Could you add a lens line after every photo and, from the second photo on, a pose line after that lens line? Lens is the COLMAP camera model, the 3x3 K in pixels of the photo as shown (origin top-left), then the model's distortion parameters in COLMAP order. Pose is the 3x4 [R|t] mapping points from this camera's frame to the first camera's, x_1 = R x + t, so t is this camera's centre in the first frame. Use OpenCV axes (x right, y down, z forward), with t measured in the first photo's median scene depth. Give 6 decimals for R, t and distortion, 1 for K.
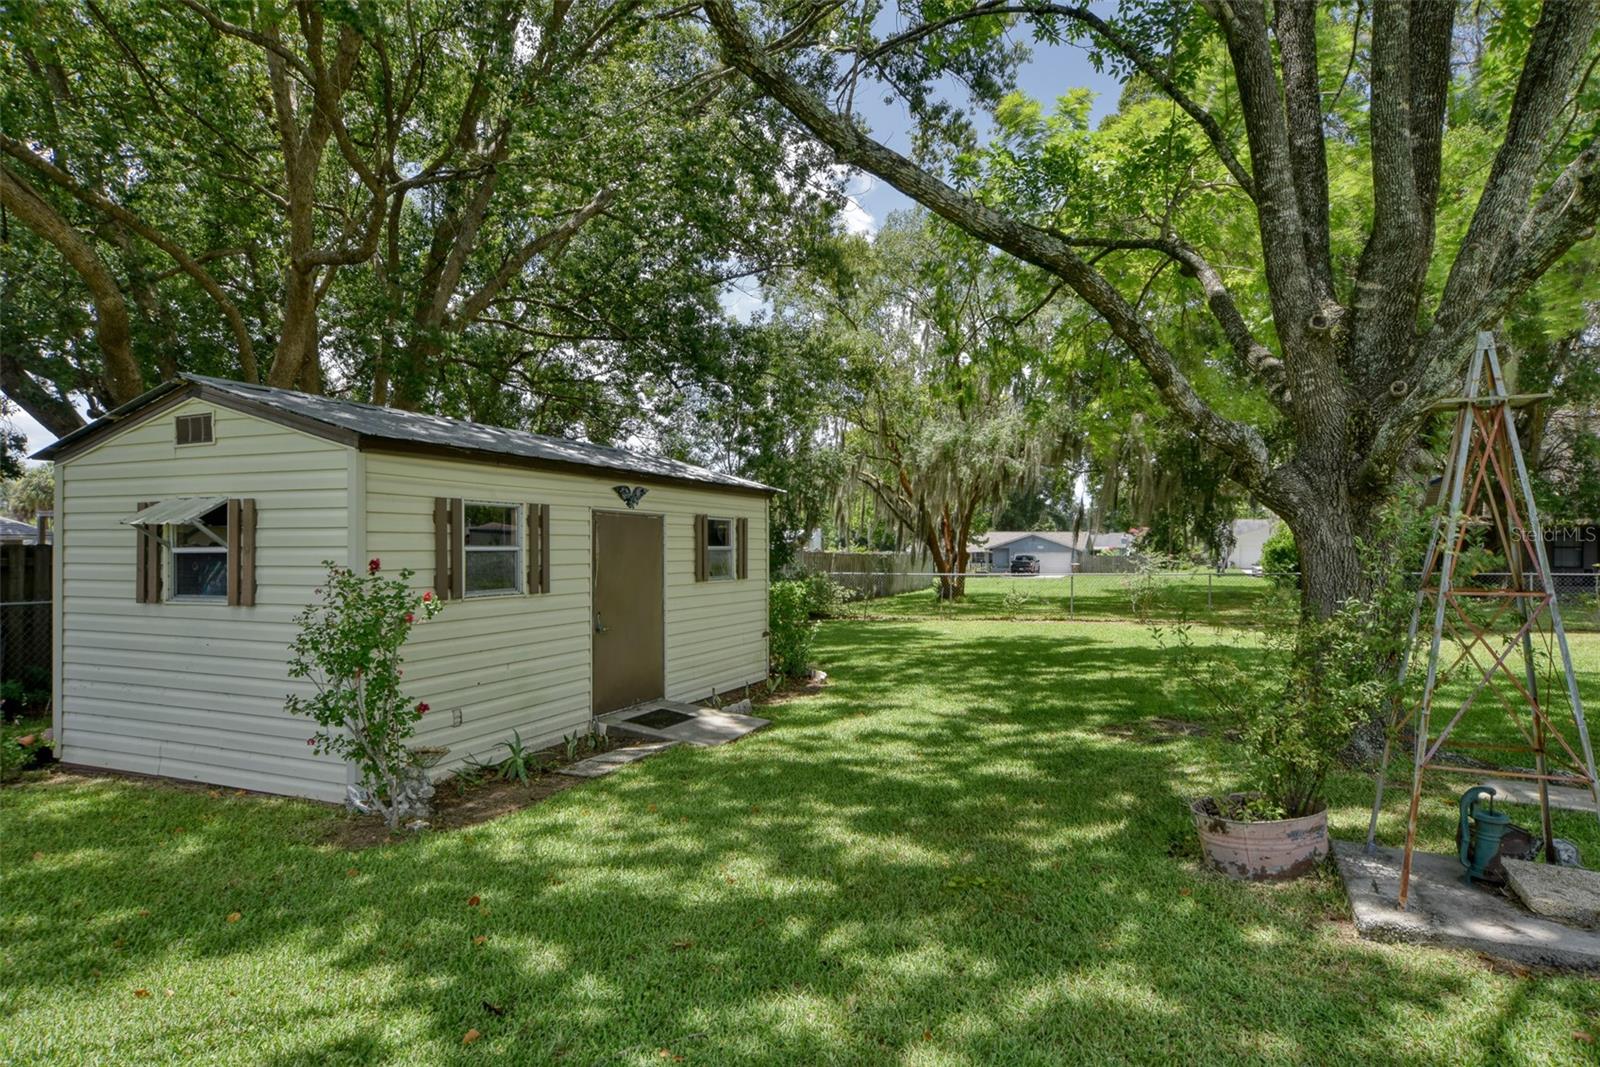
lens RADIAL K [[905.8, 0, 803.2], [0, 905.8, 538.2], [0, 0, 1]] dist [0.000128, -0.000388]
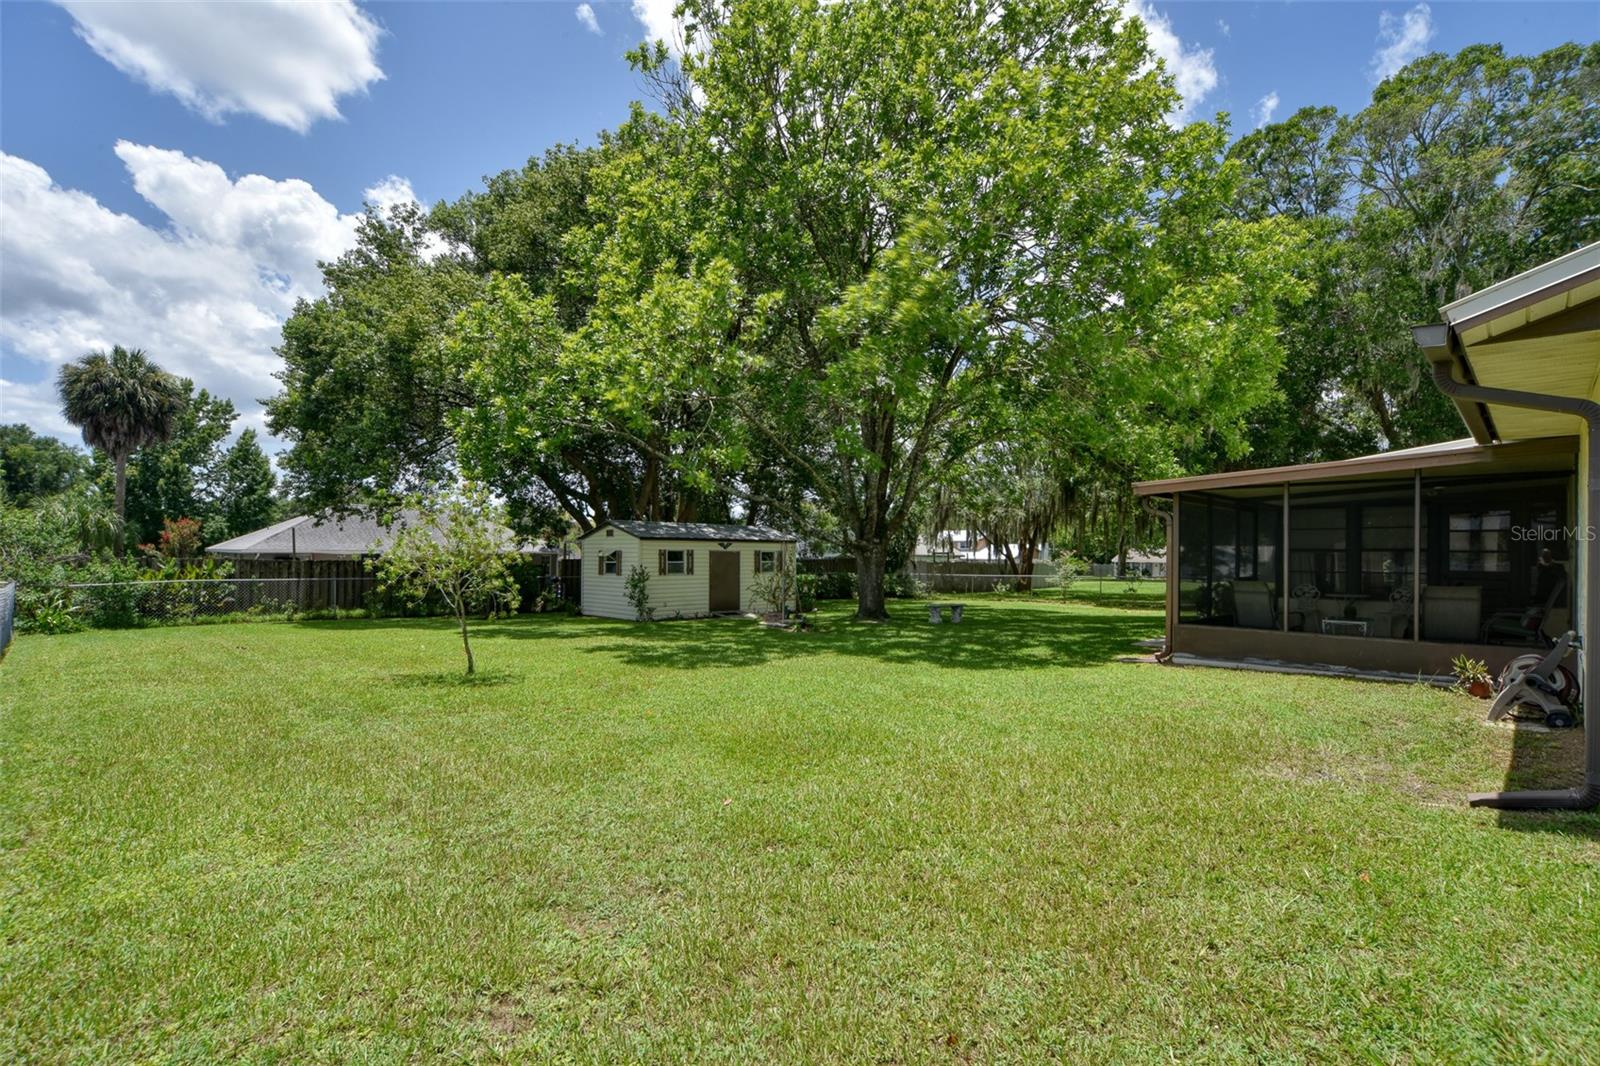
lens RADIAL K [[835.4, 0, 798.8], [0, 835.4, 540.0], [0, 0, 1]] dist [-0.000049, 0.000001]
pose [[0.918745, -0.007022, -0.394788, 1.582712], [0.002201, 0.999917, -0.012664, -0.037507], [0.394844, 0.010766, 0.918685, -2.105725]]
